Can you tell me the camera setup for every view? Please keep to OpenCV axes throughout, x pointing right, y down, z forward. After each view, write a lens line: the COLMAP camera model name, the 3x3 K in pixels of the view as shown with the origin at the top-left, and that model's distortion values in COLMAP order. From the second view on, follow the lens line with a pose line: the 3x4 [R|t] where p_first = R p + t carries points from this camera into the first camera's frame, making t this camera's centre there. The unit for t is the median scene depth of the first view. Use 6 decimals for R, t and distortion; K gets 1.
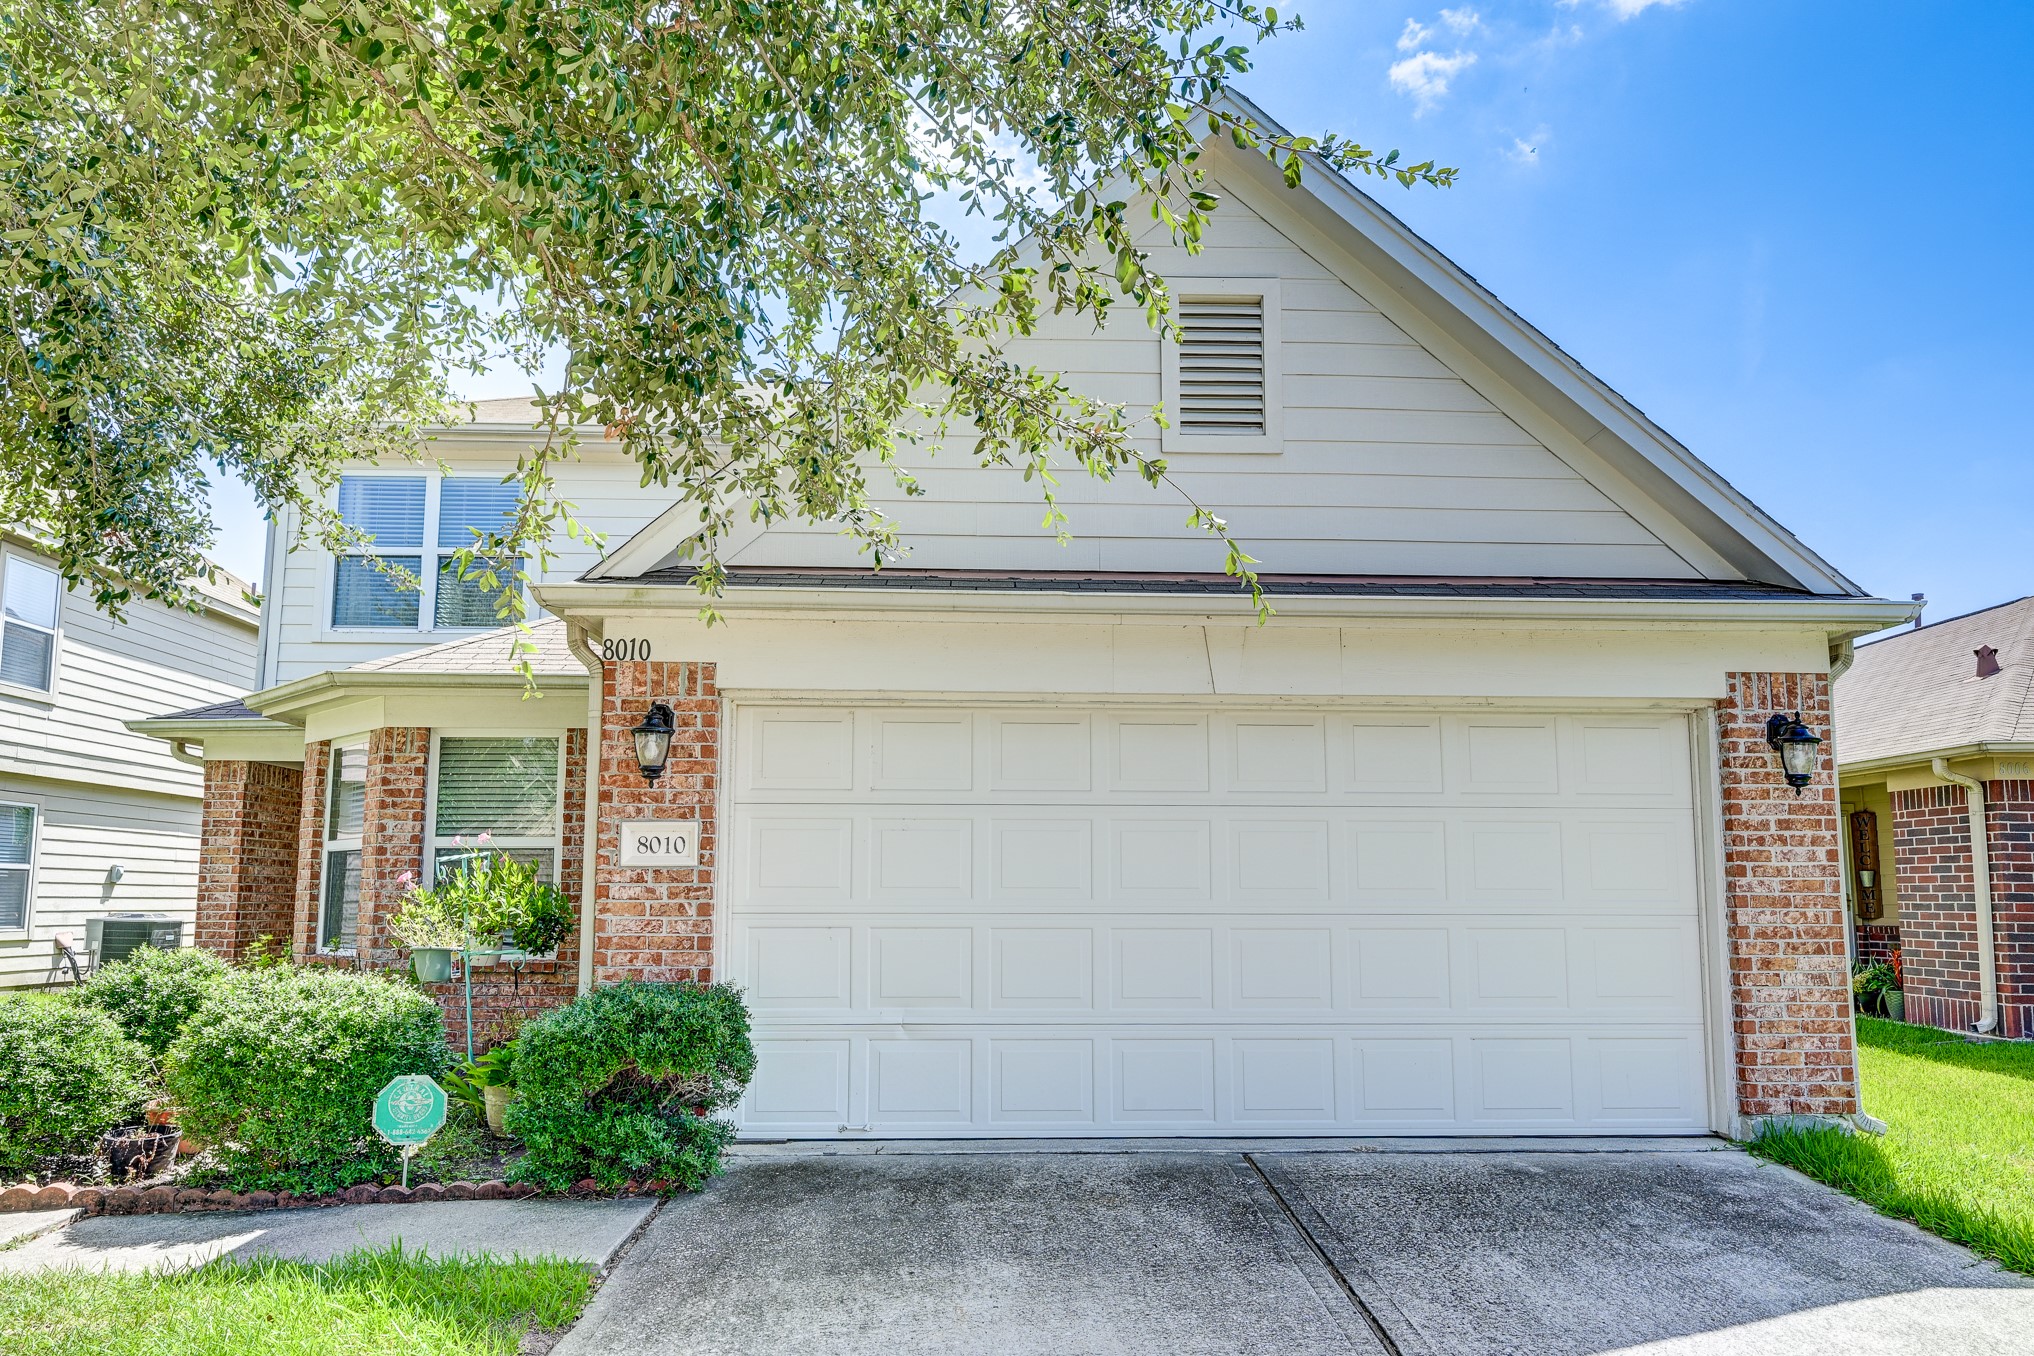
lens RADIAL K [[1274.8, 0, 1016.9], [0, 1274.8, 679.5], [0, 0, 1]] dist [0.002748, -0.005627]
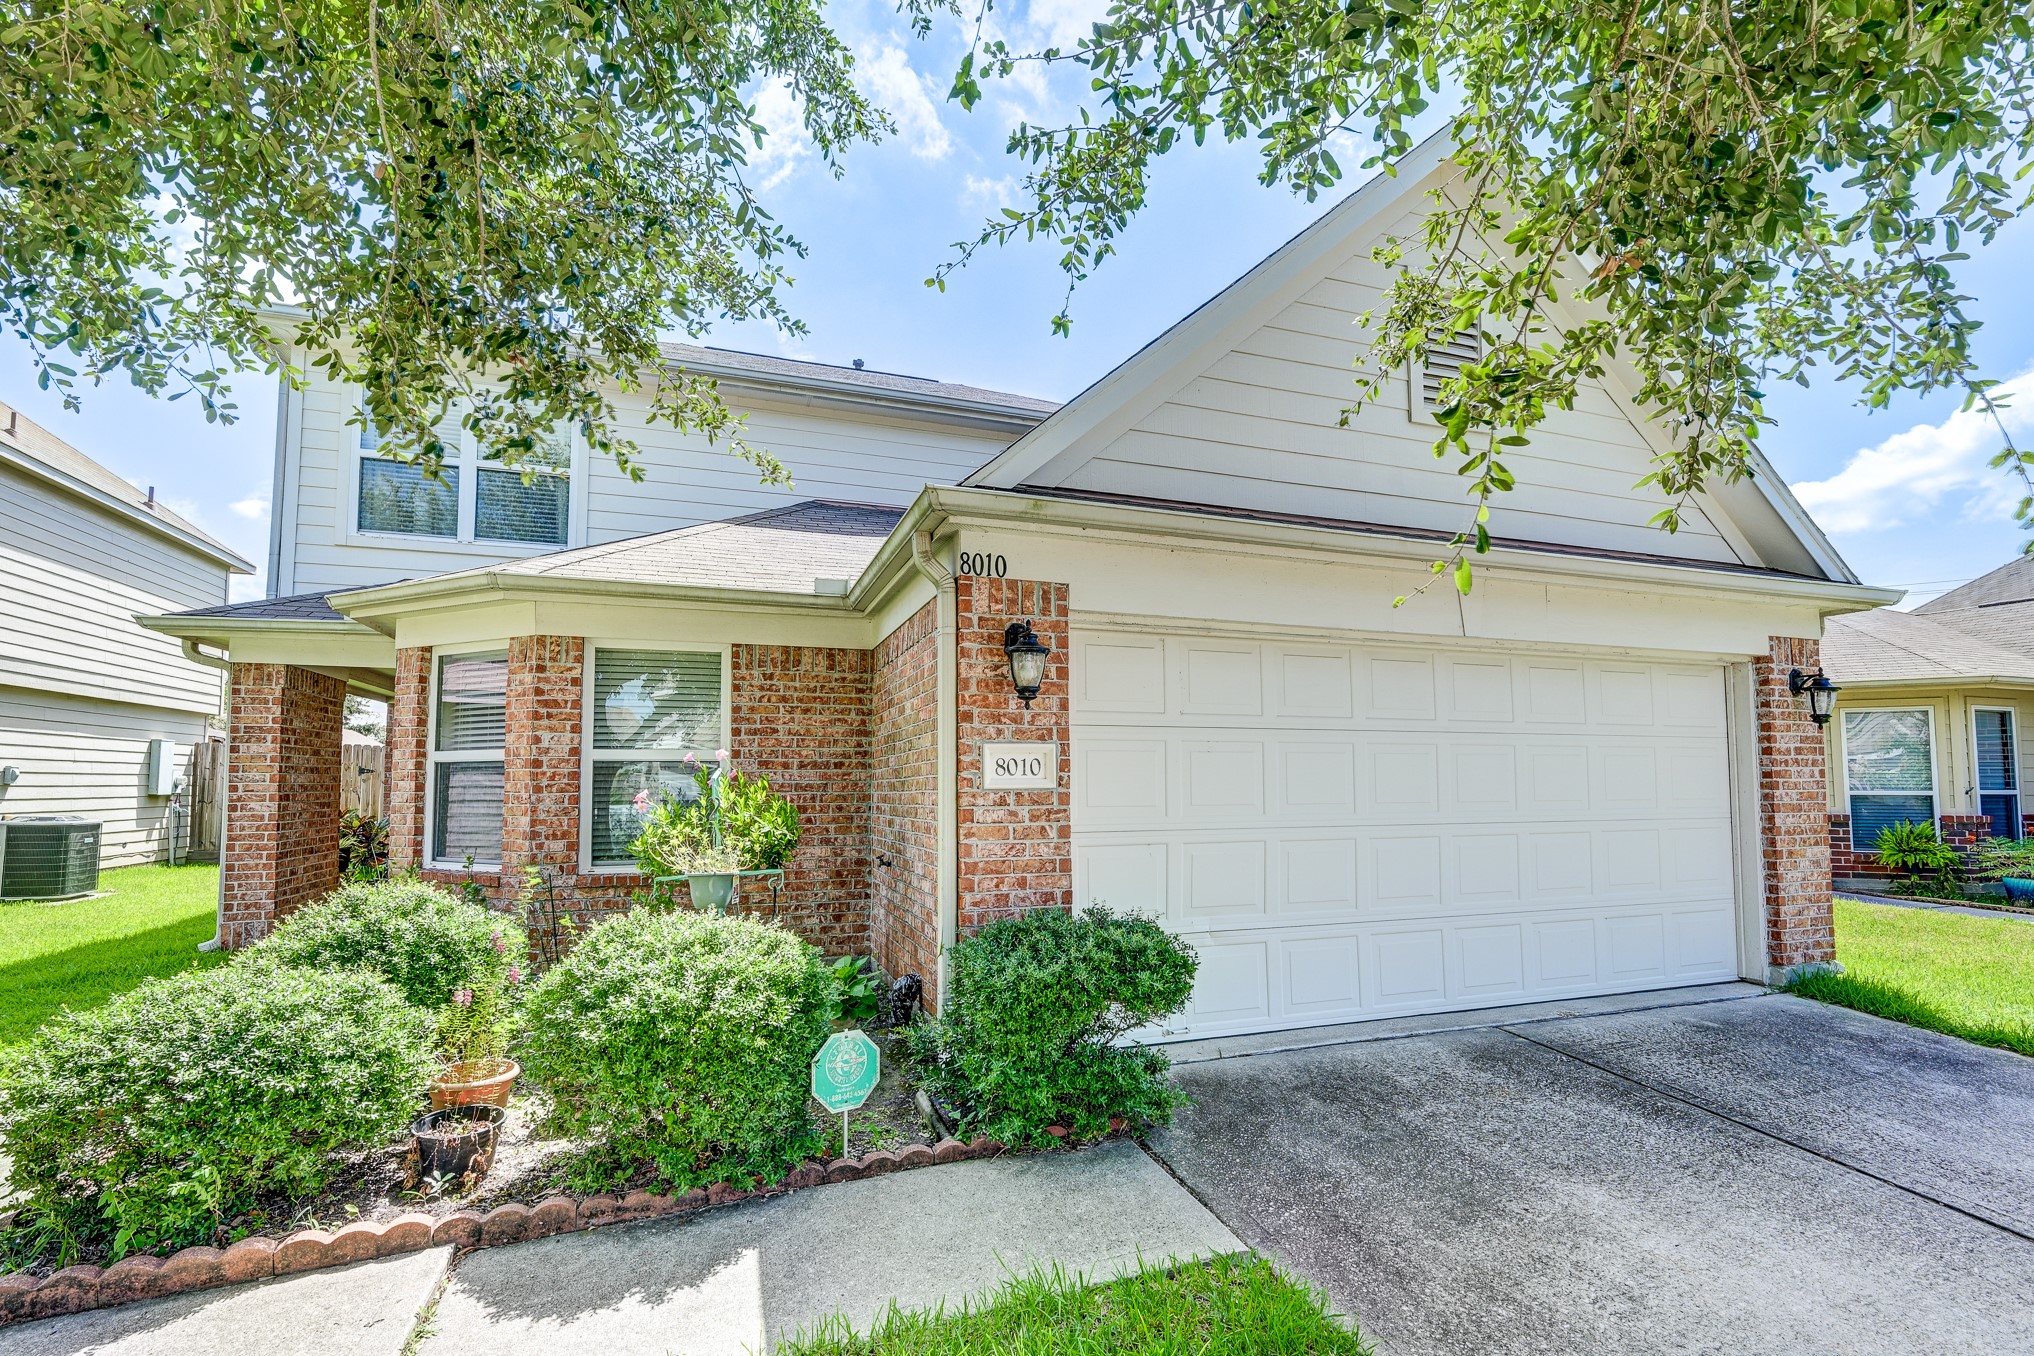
lens RADIAL K [[912.0, 0, 1016.8], [0, 912.0, 679.6], [0, 0, 1]] dist [-0.002229, 0.001026]
pose [[0.955964, 0.027646, 0.292178, -0.479984], [-0.044909, 0.997608, 0.052542, 0.025658], [-0.290027, -0.063350, 0.954919, 0.330591]]
